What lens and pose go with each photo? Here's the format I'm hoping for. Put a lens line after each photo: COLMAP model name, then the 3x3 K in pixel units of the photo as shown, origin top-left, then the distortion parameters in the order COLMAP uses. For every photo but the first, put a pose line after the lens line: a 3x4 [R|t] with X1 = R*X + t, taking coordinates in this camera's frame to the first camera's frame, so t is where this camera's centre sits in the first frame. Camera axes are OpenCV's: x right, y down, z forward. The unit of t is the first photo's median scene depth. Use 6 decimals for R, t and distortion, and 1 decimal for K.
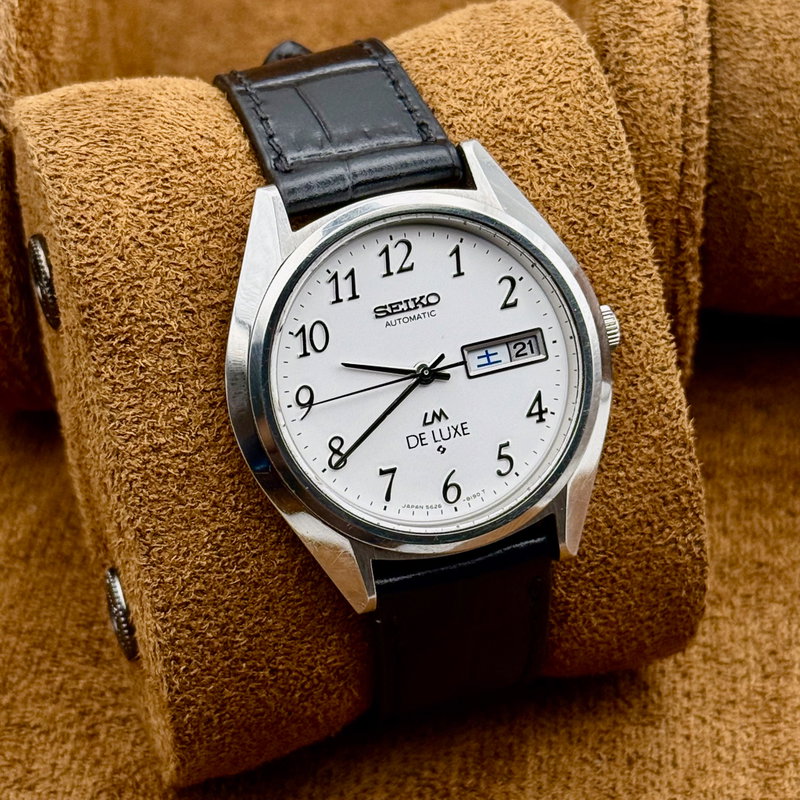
lens RADIAL K [[2368.6, 0, 394.9], [0, 2368.6, 393.9], [0, 0, 1]] dist [0.137758, 0.000000]
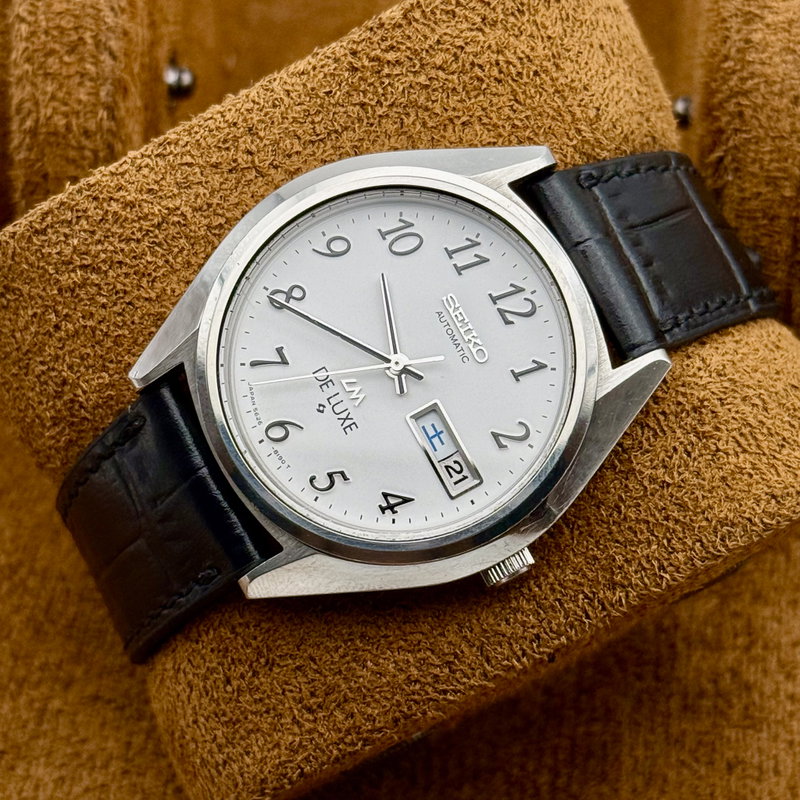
lens RADIAL K [[2368.6, 0, 395.9], [0, 2368.6, 405.1], [0, 0, 1]] dist [0.137758, 0.000000]
pose [[0.242017, 0.912157, -0.330754, 0.319948], [-0.961854, 0.270355, 0.041786, -0.041203], [0.127537, 0.308024, 0.942791, 0.156030]]
